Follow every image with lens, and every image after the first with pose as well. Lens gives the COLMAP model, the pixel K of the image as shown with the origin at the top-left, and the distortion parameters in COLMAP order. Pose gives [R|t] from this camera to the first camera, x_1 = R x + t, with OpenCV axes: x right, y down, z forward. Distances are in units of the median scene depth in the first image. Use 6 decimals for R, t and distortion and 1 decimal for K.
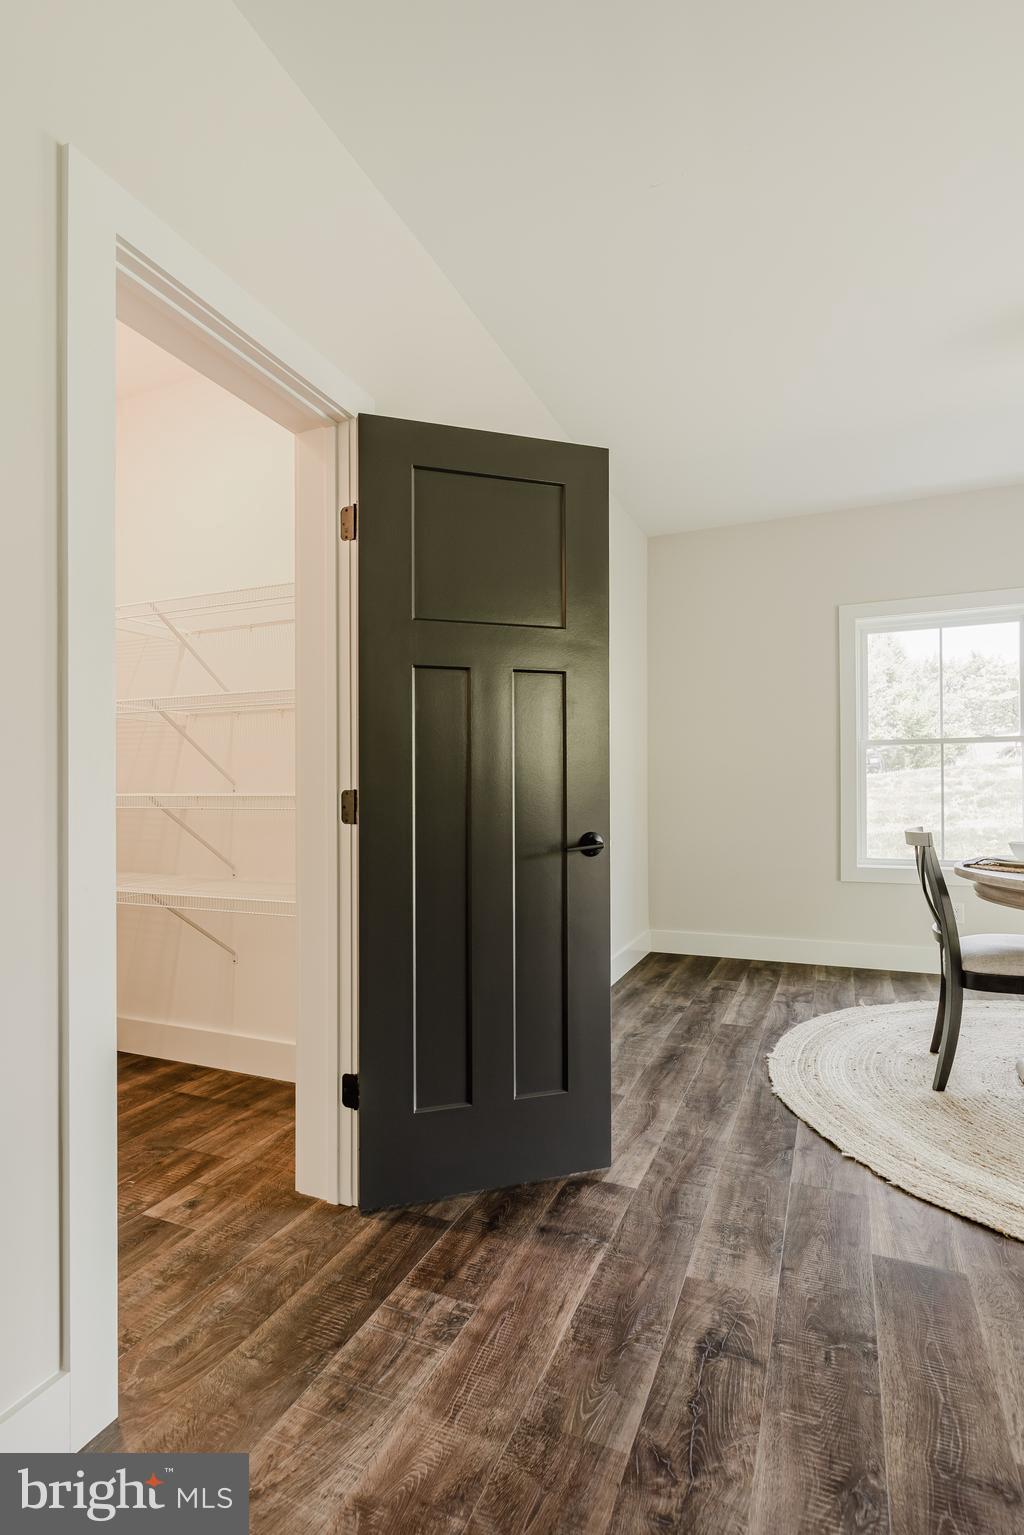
lens RADIAL K [[759.8, 0, 511.3], [0, 759.8, 775.3], [0, 0, 1]] dist [0.001029, -0.000777]
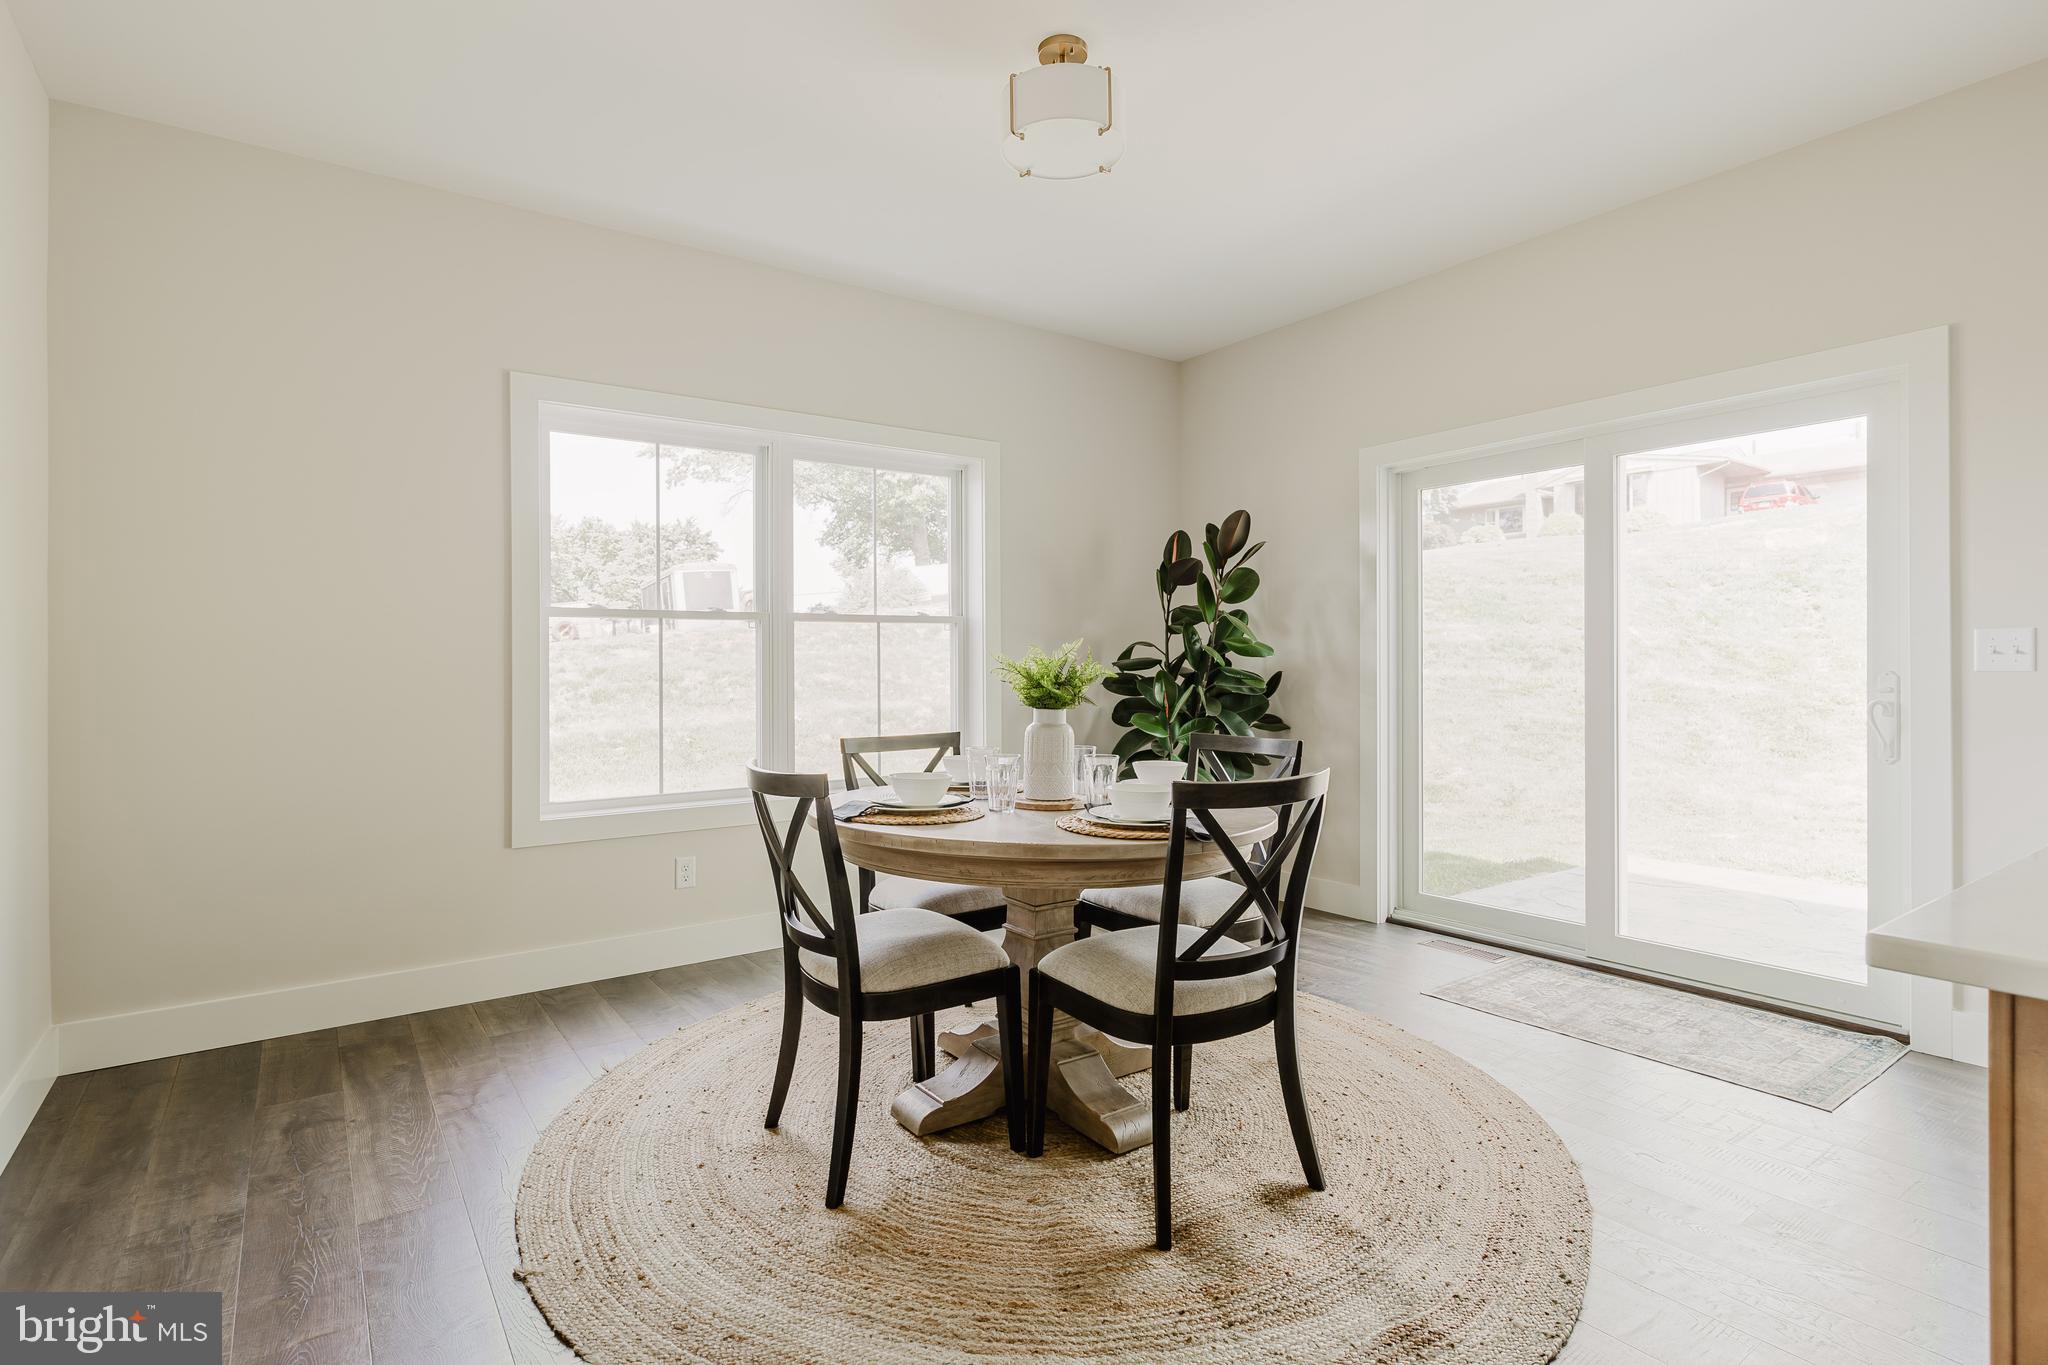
lens RADIAL K [[1013.7, 0, 1025.1], [0, 1013.7, 669.2], [0, 0, 1]] dist [0.001029, -0.000777]
pose [[0.520992, -0.001371, 0.853560, -0.023199], [-0.010656, 0.999910, 0.008110, -0.008295], [-0.853495, -0.013321, 0.520931, 0.291826]]
